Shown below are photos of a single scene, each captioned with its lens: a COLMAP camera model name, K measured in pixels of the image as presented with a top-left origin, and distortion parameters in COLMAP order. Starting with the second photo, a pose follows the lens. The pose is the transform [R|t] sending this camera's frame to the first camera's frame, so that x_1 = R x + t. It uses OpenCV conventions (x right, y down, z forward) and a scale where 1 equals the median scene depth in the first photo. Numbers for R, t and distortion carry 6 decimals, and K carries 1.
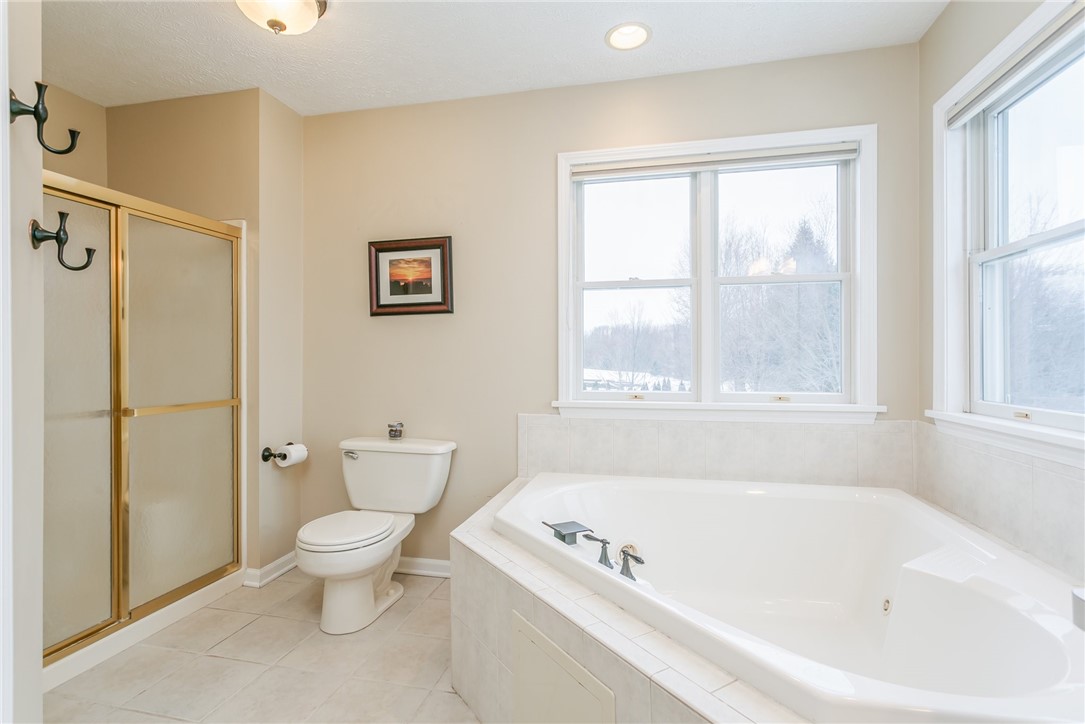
lens RADIAL K [[515.9, 0, 544.0], [0, 515.9, 355.9], [0, 0, 1]] dist [-0.001097, 0.003102]
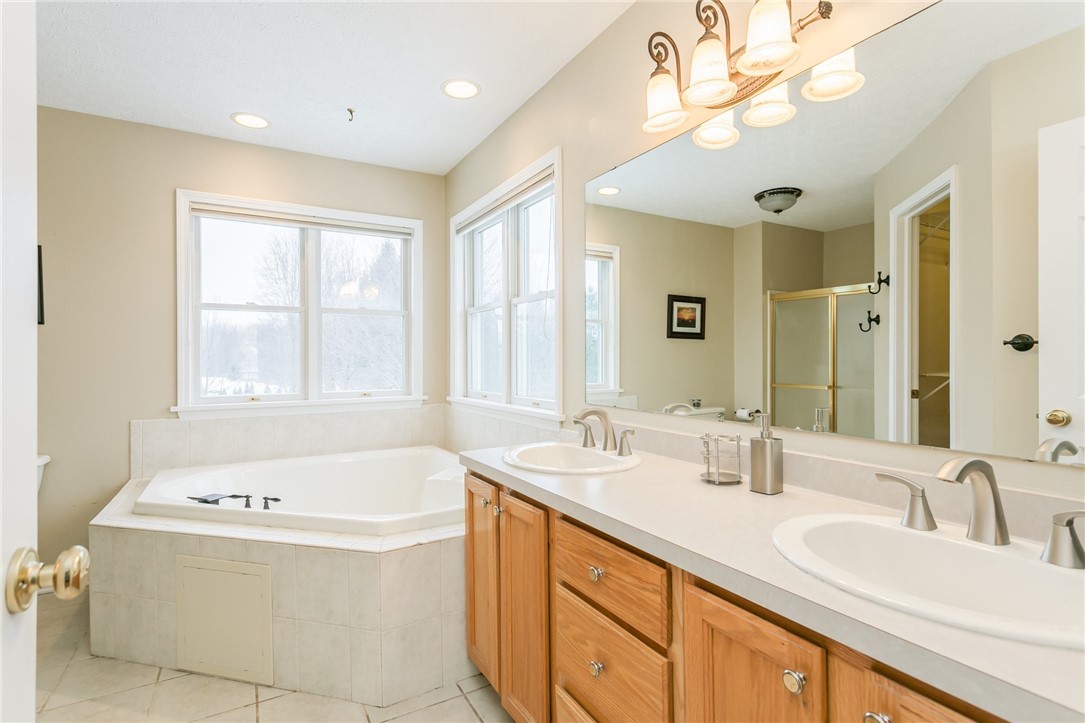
lens RADIAL K [[515.9, 0, 542.6], [0, 515.9, 358.0], [0, 0, 1]] dist [-0.001097, 0.003102]
pose [[0.728304, -0.000313, 0.685255, -0.175981], [-0.000007, 1.000000, 0.000463, -0.021438], [-0.685255, -0.000342, 0.728303, -0.407338]]
